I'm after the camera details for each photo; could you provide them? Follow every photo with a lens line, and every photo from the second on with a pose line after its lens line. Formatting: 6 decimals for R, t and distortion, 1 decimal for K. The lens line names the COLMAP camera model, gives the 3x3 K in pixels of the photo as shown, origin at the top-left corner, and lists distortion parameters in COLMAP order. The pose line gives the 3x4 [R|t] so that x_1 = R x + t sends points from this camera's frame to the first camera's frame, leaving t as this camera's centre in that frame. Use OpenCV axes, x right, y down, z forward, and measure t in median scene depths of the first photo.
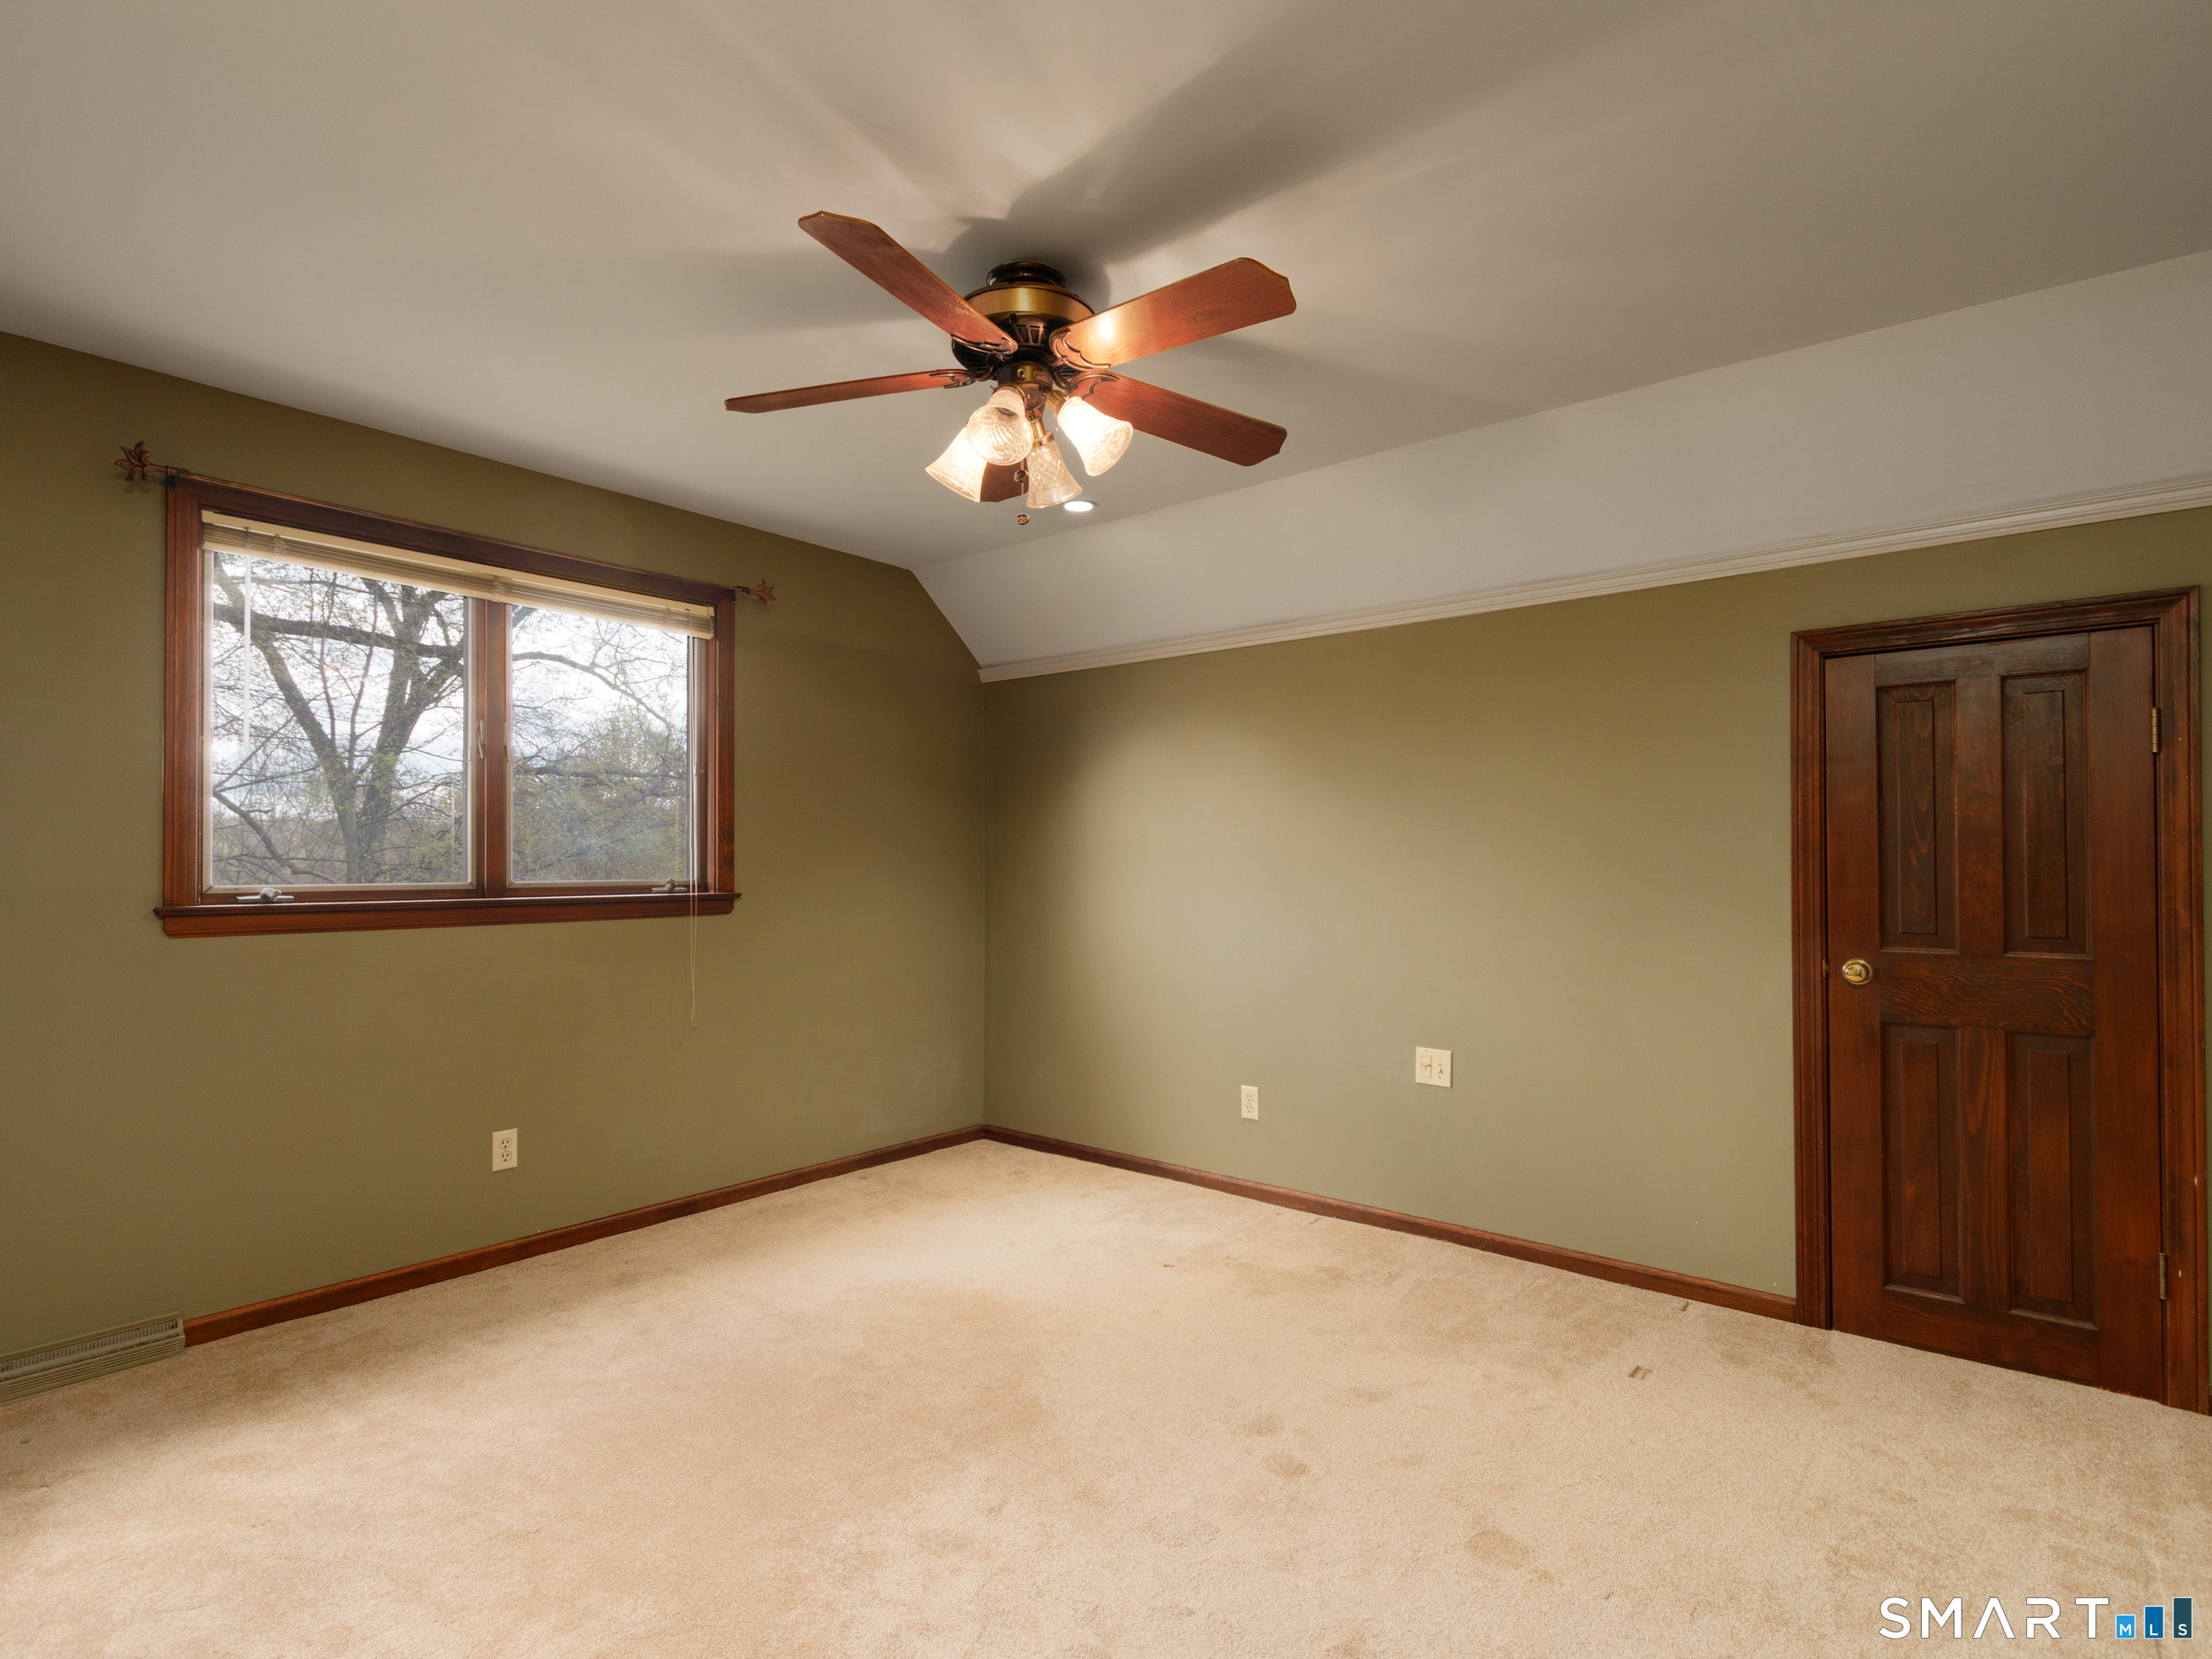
lens RADIAL K [[1144.6, 0, 1112.5], [0, 1144.6, 828.5], [0, 0, 1]] dist [0.029845, 0.000051]
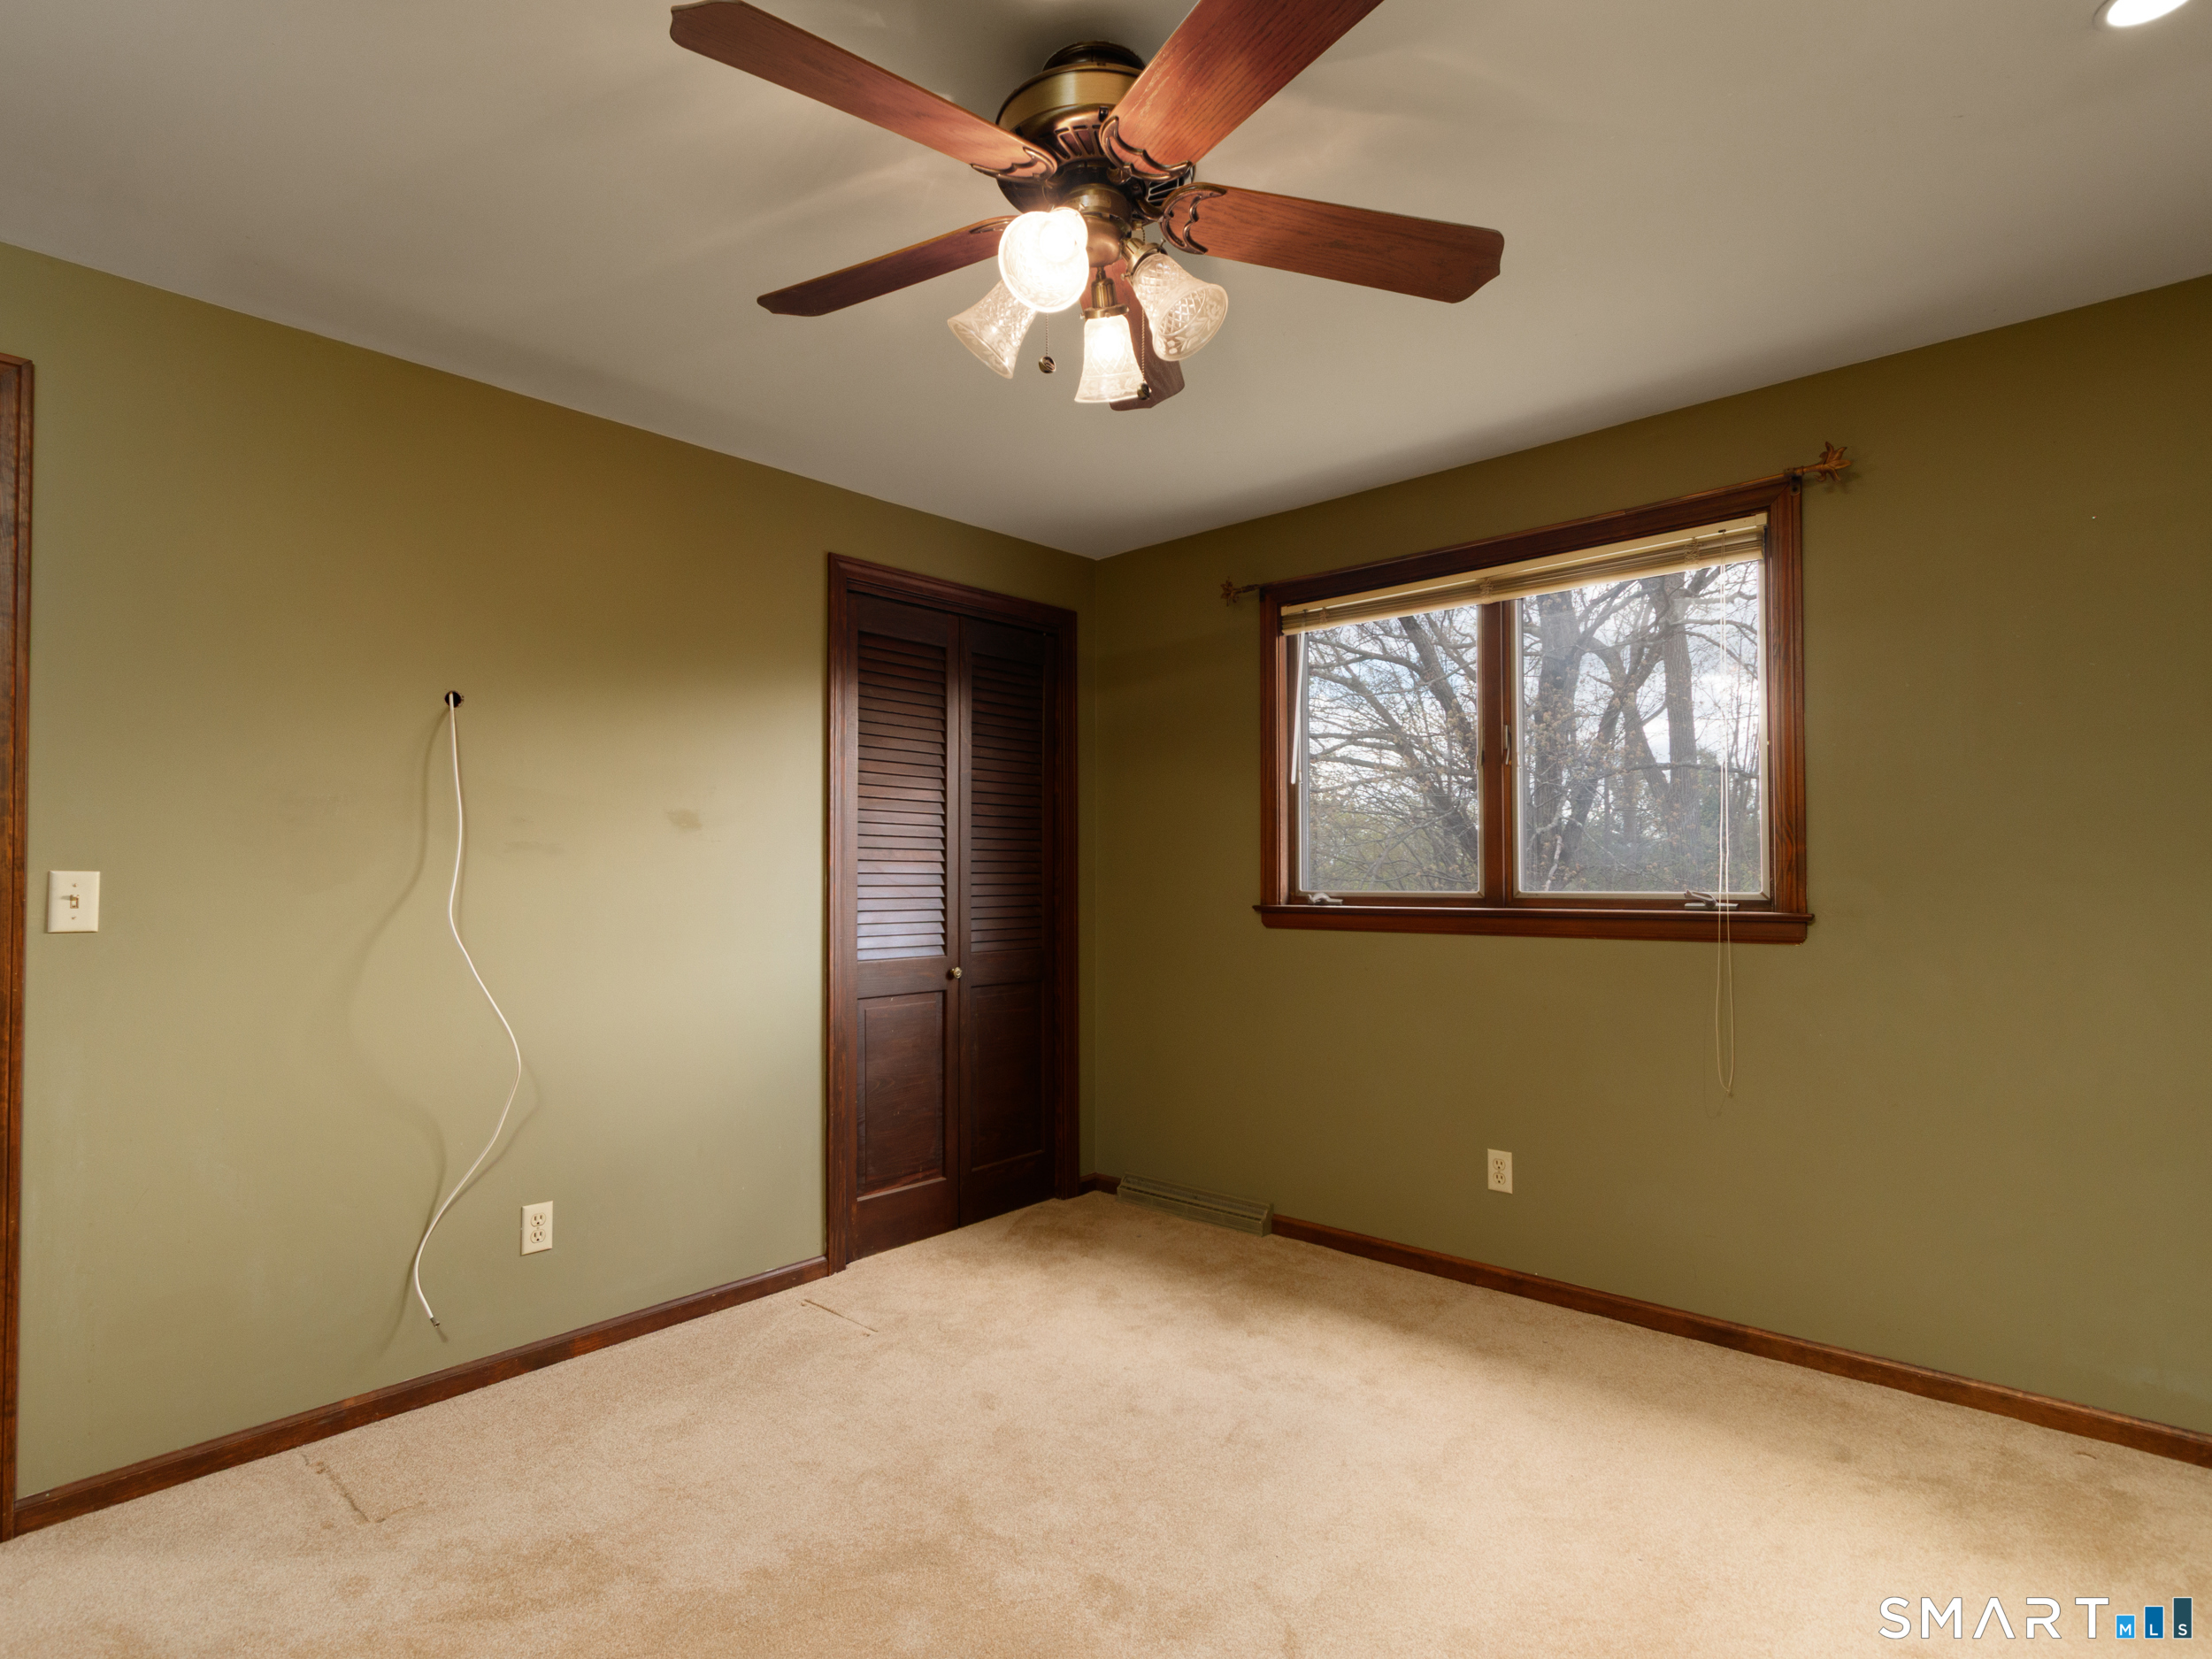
lens RADIAL K [[1144.6, 0, 1099.0], [0, 1144.6, 843.3], [0, 0, 1]] dist [0.029845, 0.000051]
pose [[-0.039015, -0.029639, -0.998799, 0.440483], [0.033459, 0.998961, -0.030951, 0.024386], [0.998678, -0.034627, -0.037983, 0.700167]]
